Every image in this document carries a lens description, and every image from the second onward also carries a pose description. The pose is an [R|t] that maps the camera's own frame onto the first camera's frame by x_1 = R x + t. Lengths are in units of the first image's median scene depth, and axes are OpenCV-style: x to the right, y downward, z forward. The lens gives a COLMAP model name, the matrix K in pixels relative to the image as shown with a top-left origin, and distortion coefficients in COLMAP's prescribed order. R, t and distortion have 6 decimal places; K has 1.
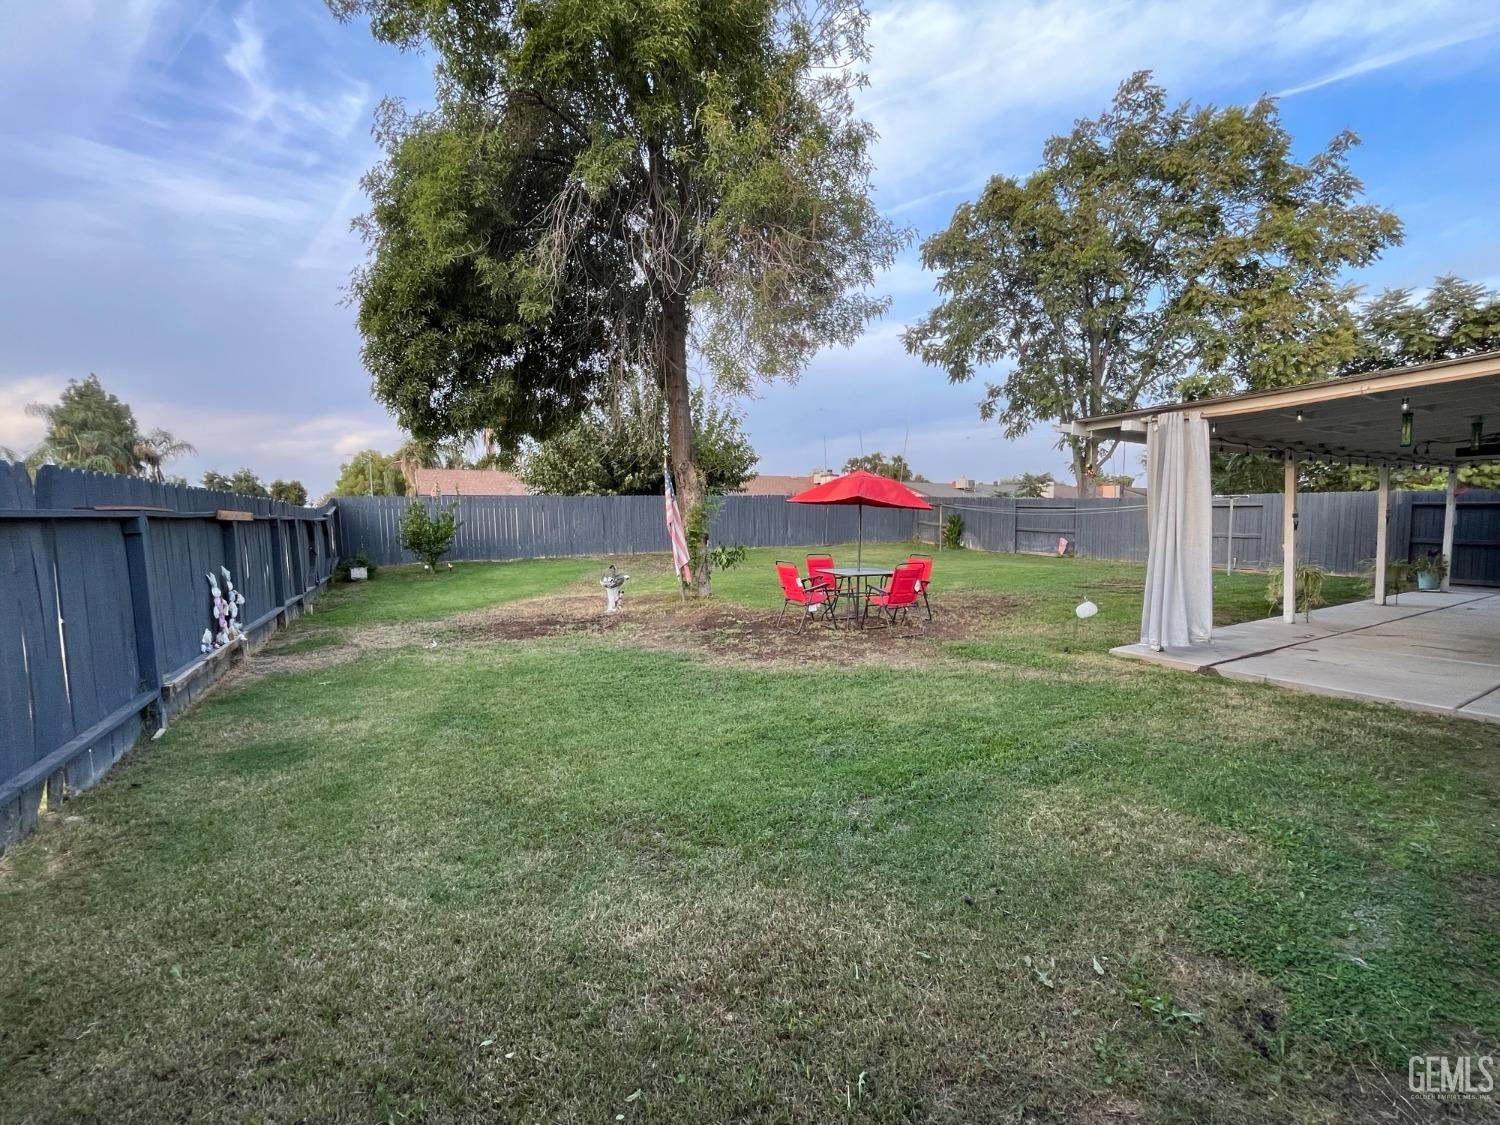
lens RADIAL K [[613.3, 0, 744.9], [0, 613.3, 560.3], [0, 0, 1]] dist [-0.001291, -0.000436]
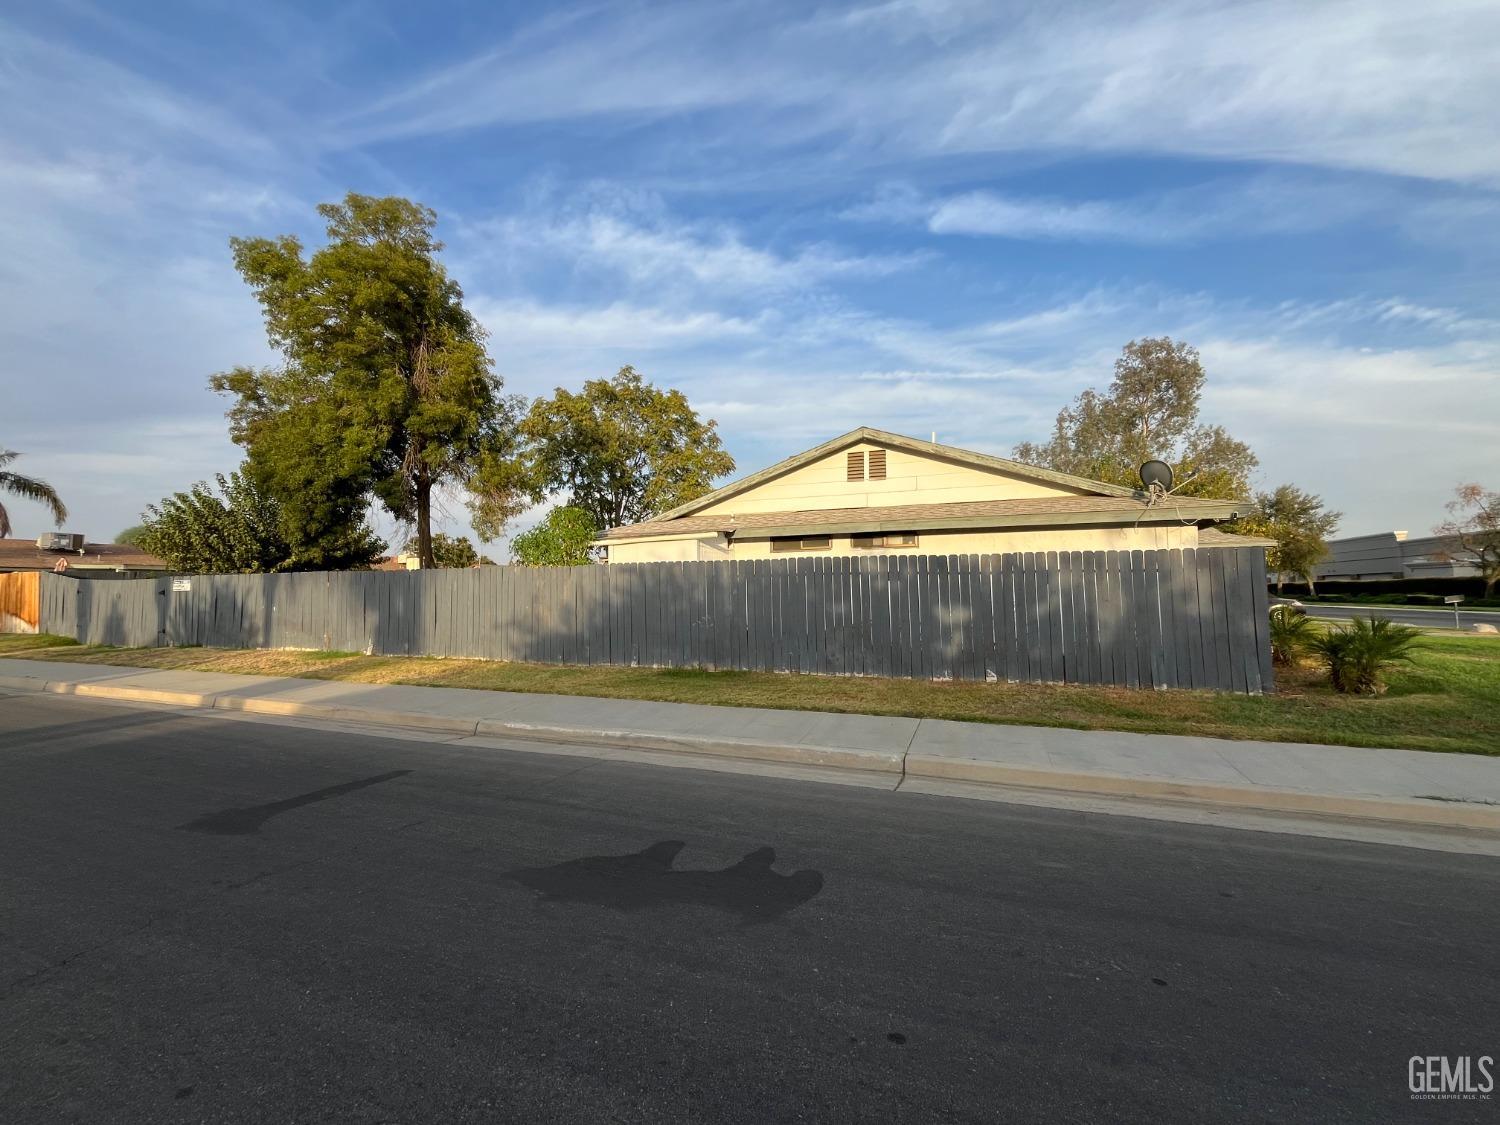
lens RADIAL K [[613.3, 0, 744.9], [0, 613.3, 560.3], [0, 0, 1]] dist [-0.001291, -0.000436]
pose [[0.770462, 0.039788, 0.636243, -0.211867], [0.043506, 0.992442, -0.114748, 0.043785], [-0.635999, 0.116089, 0.762908, -0.463909]]
